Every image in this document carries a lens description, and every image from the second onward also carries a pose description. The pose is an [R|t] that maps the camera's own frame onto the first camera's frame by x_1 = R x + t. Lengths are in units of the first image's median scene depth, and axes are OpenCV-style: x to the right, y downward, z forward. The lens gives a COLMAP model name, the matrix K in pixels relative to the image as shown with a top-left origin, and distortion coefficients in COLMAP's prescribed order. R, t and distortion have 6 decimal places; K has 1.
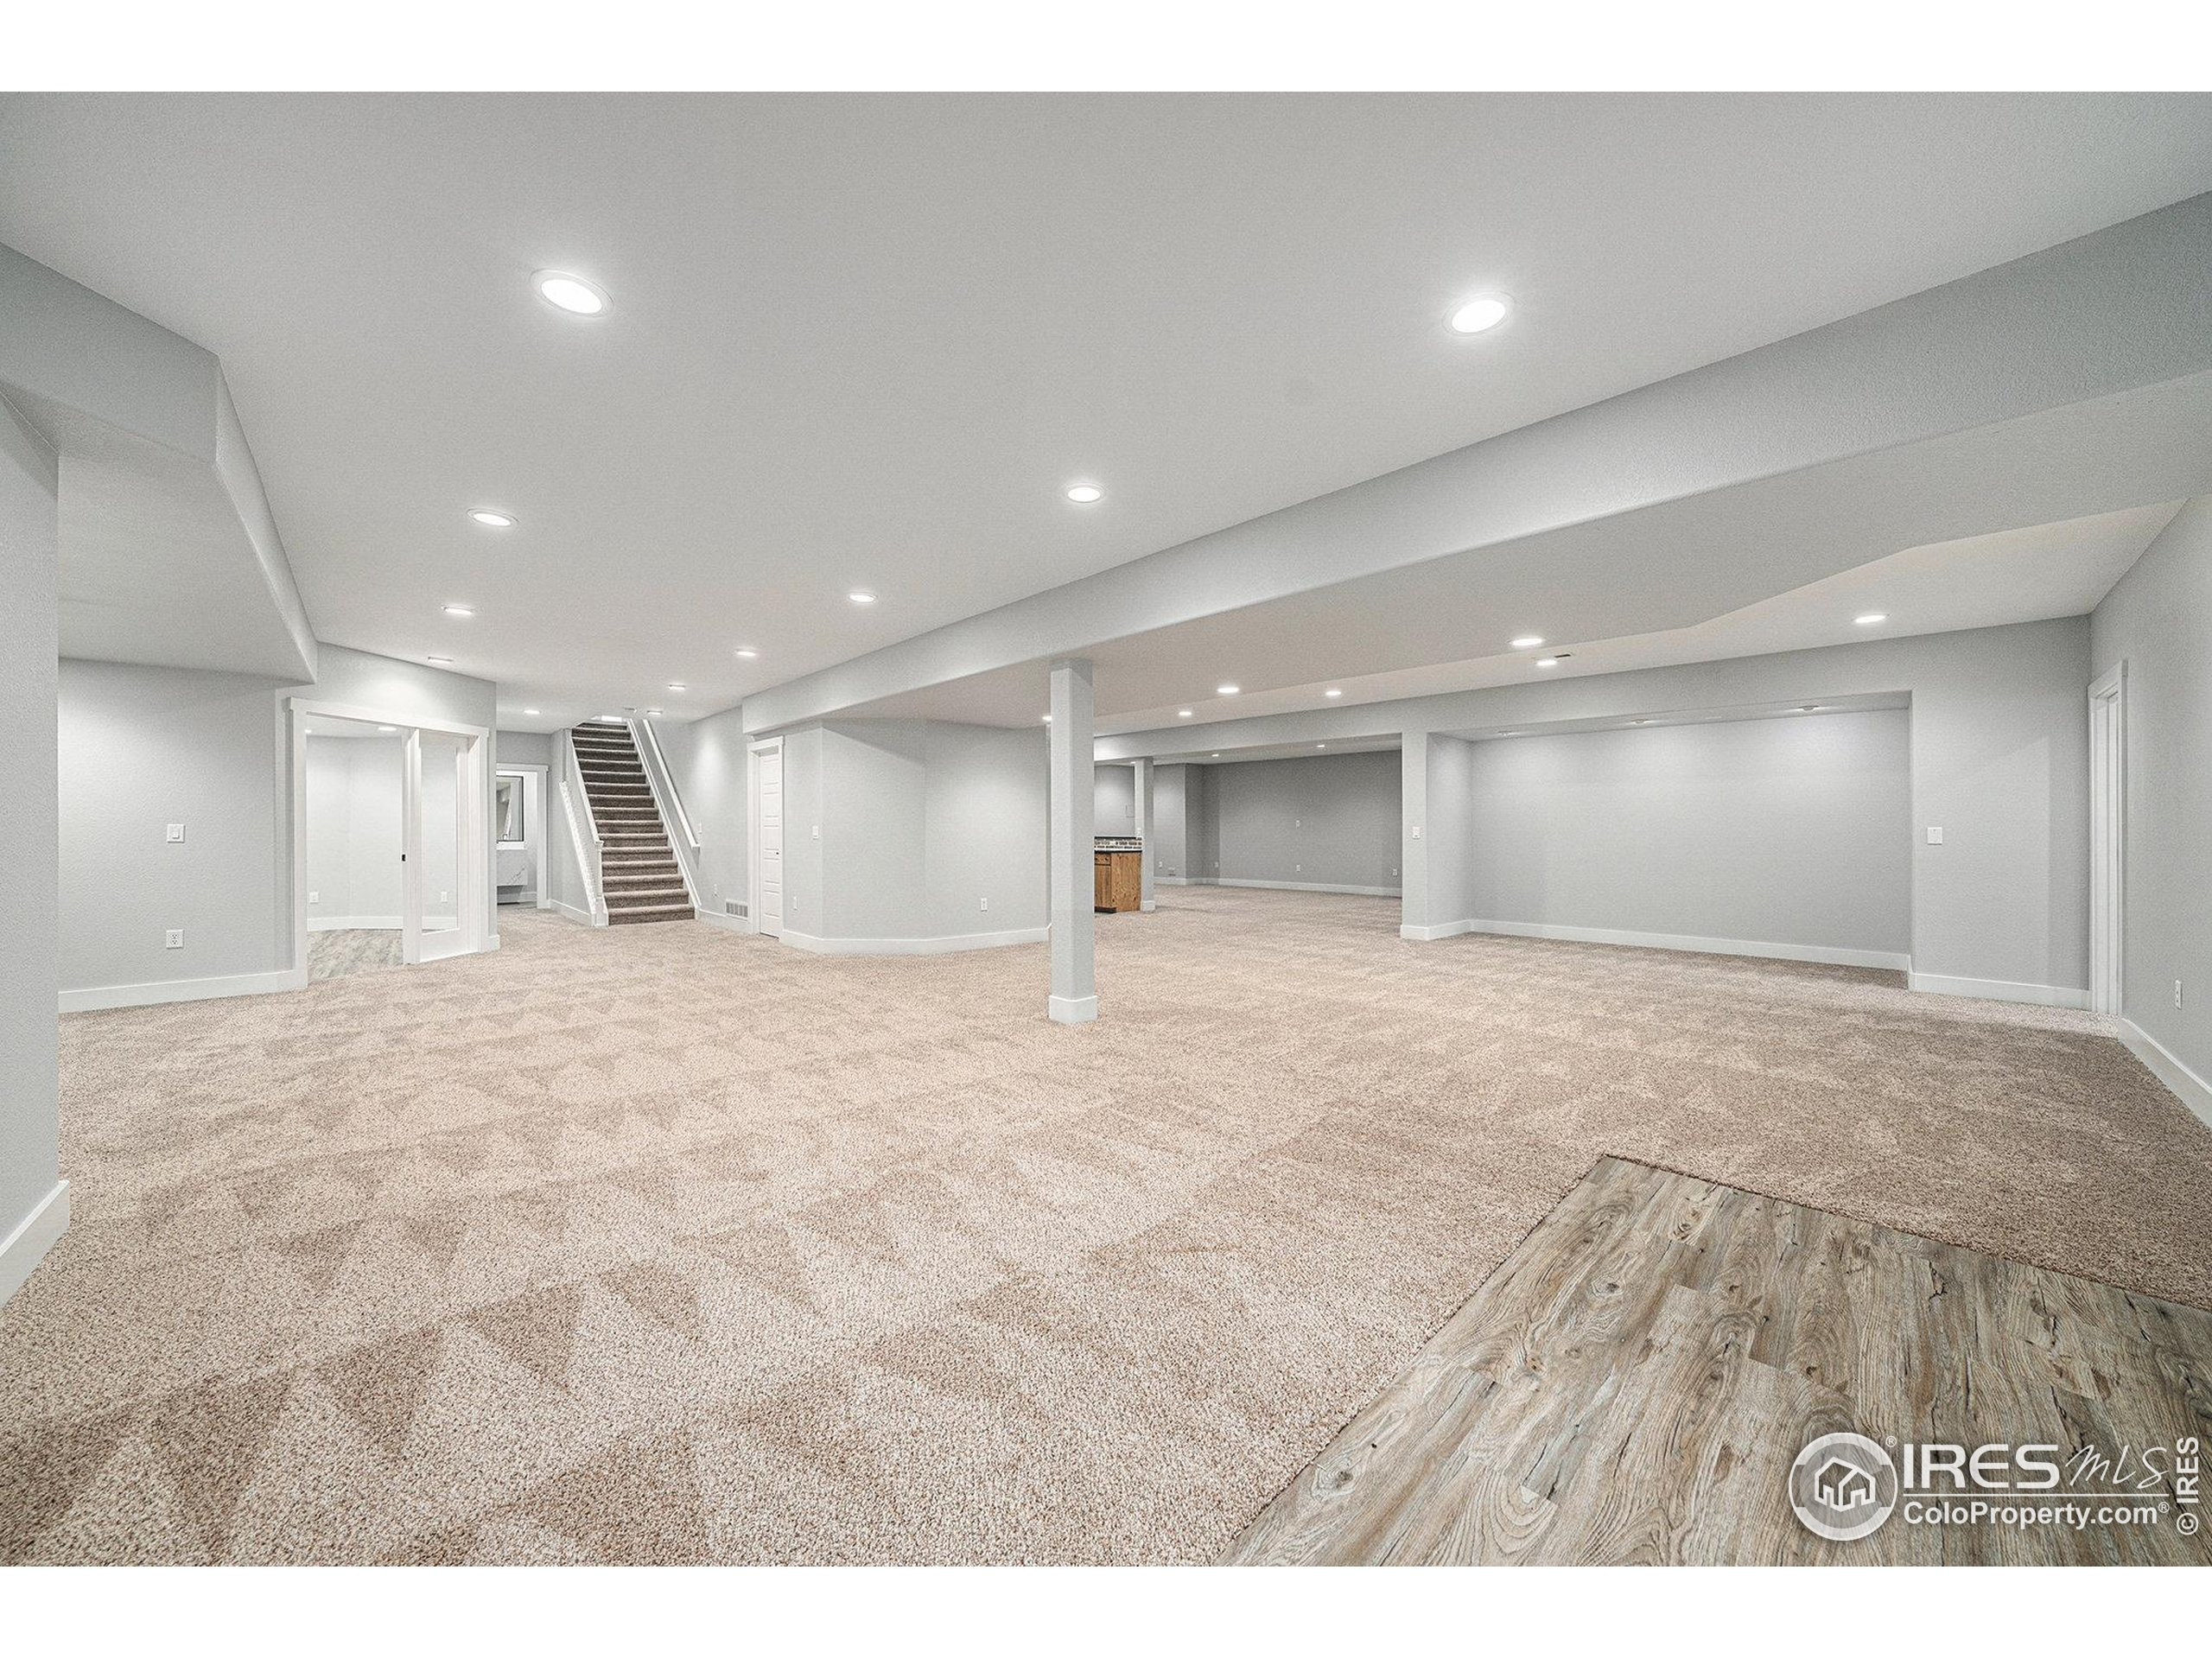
lens RADIAL K [[767.3, 0, 1116.3], [0, 767.3, 833.8], [0, 0, 1]] dist [-0.012815, -0.000047]
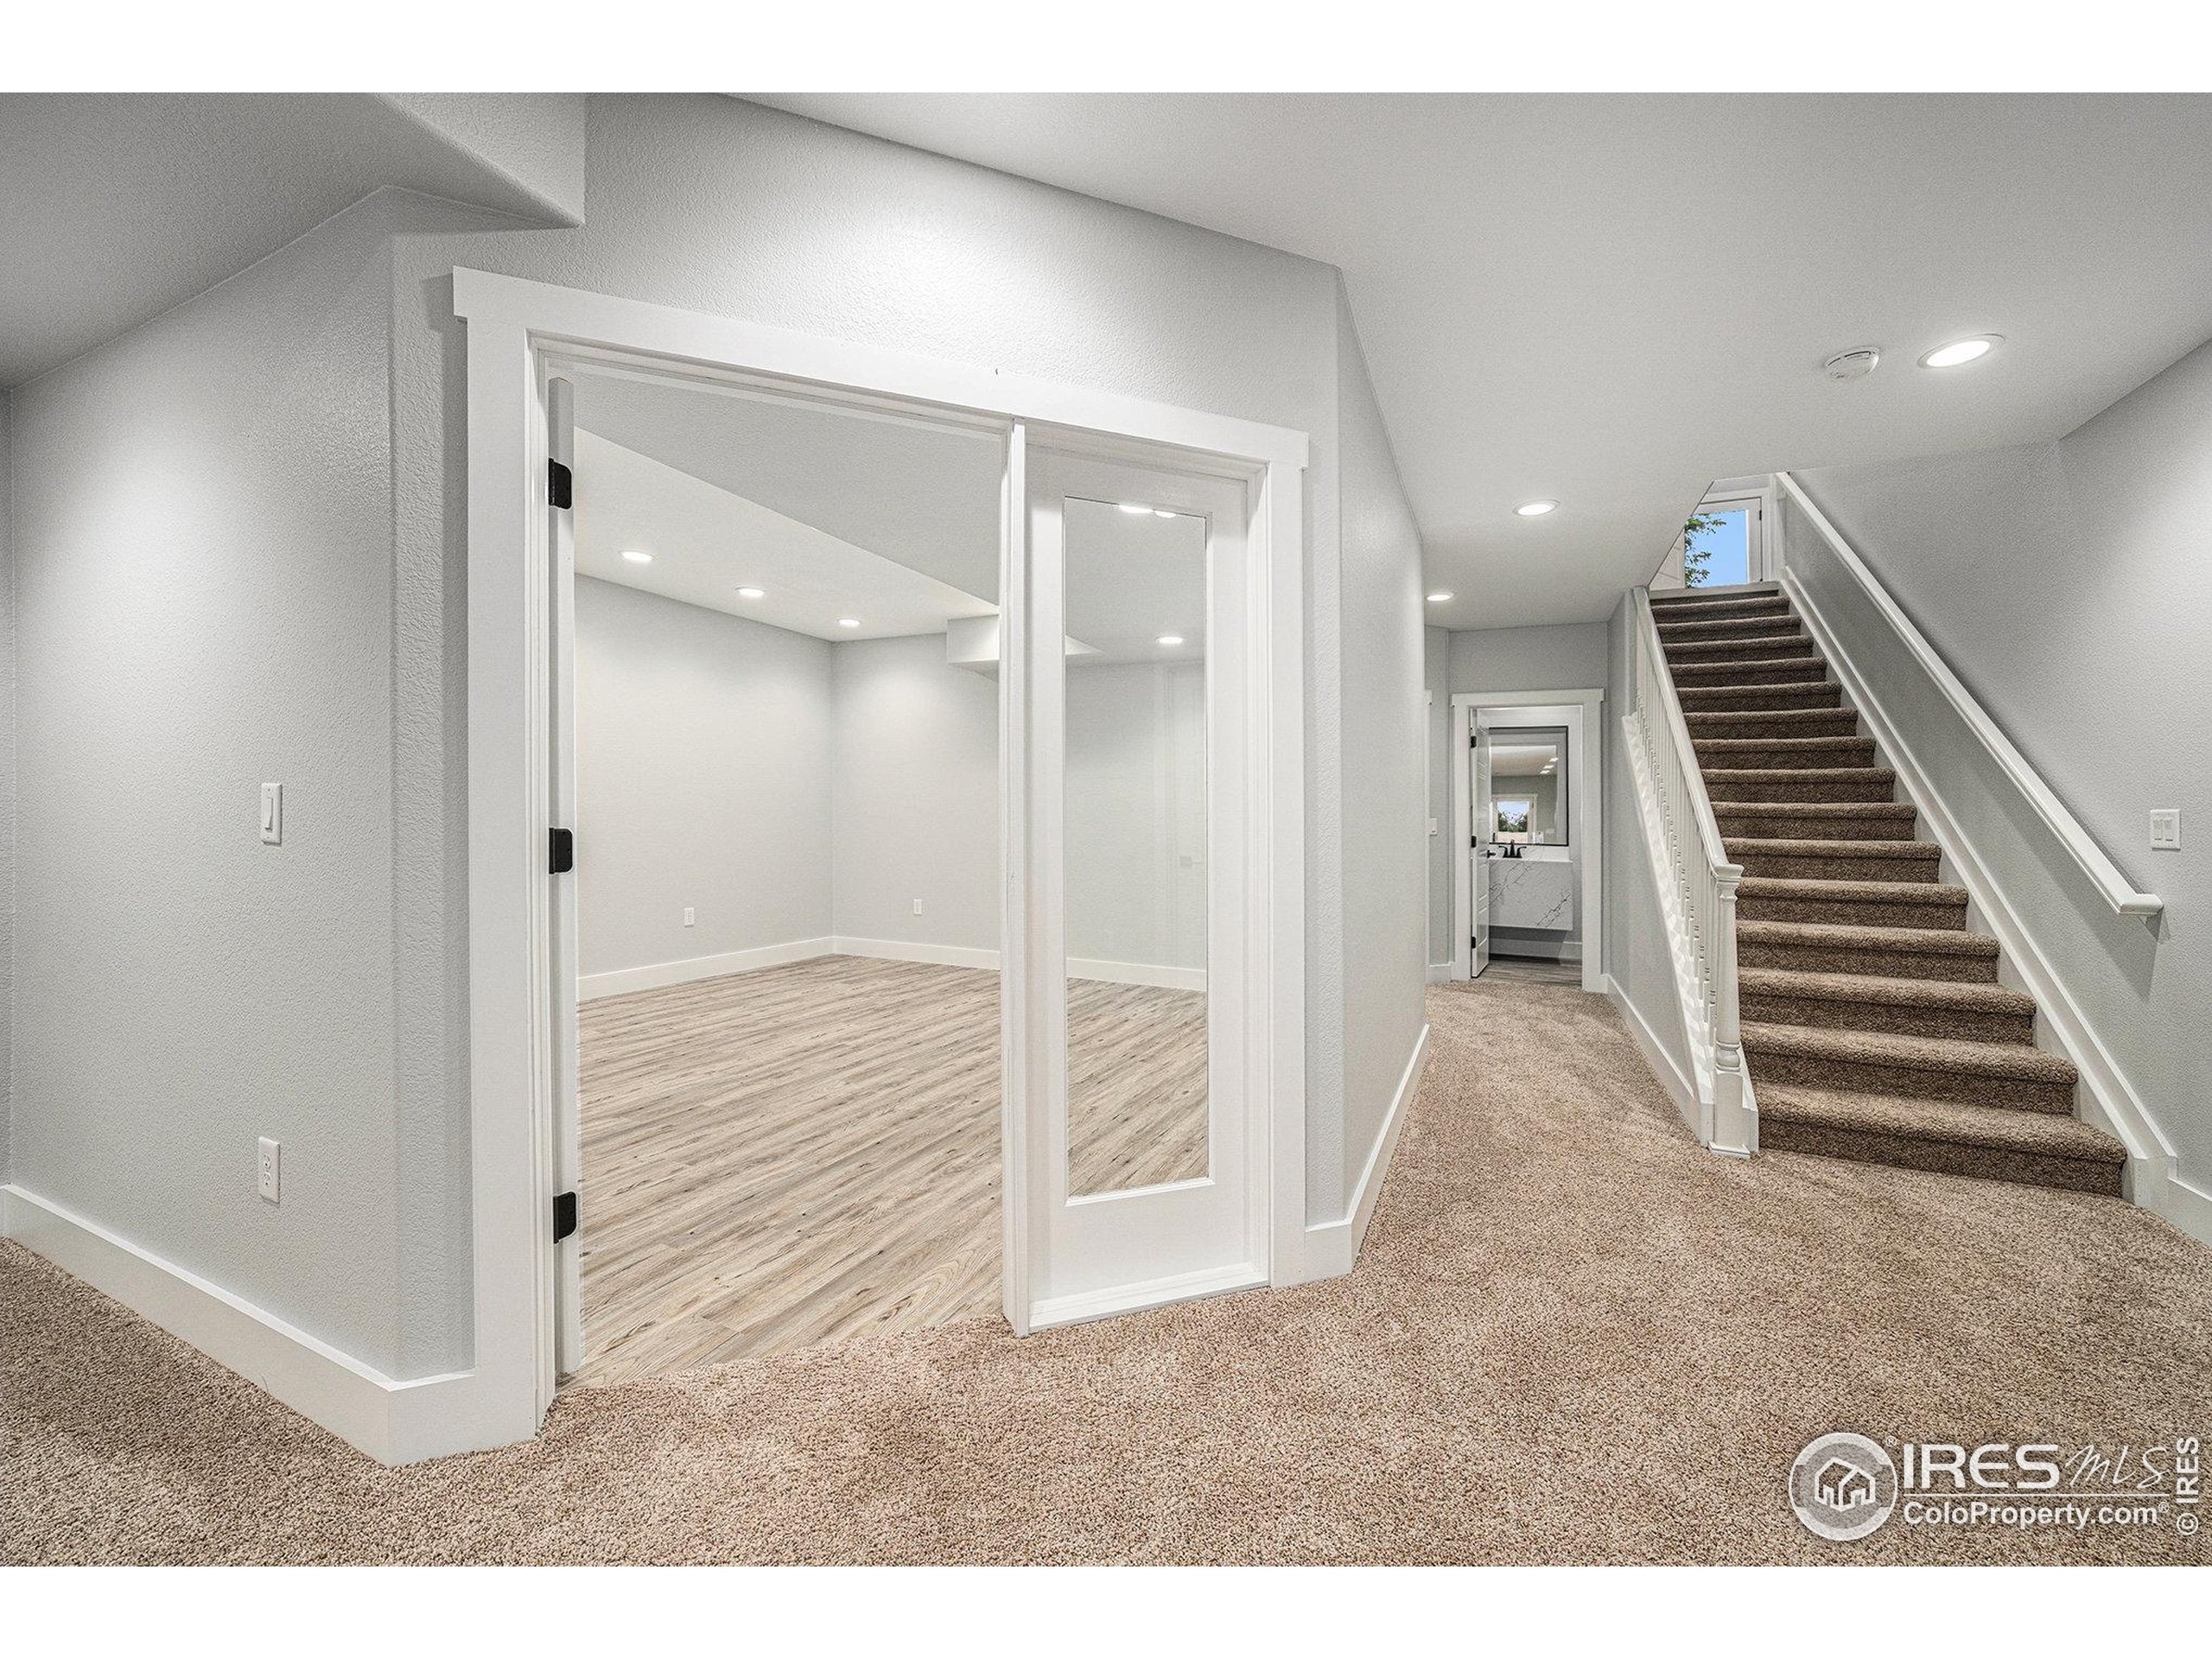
lens RADIAL K [[832.3, 0, 1122.2], [0, 832.3, 829.7], [0, 0, 1]] dist [-0.013881, 0.000157]
pose [[0.363064, 0.008386, -0.931727, -0.414836], [-0.006746, 0.999957, 0.006371, -0.005219], [0.931740, 0.003972, 0.363105, 0.590294]]
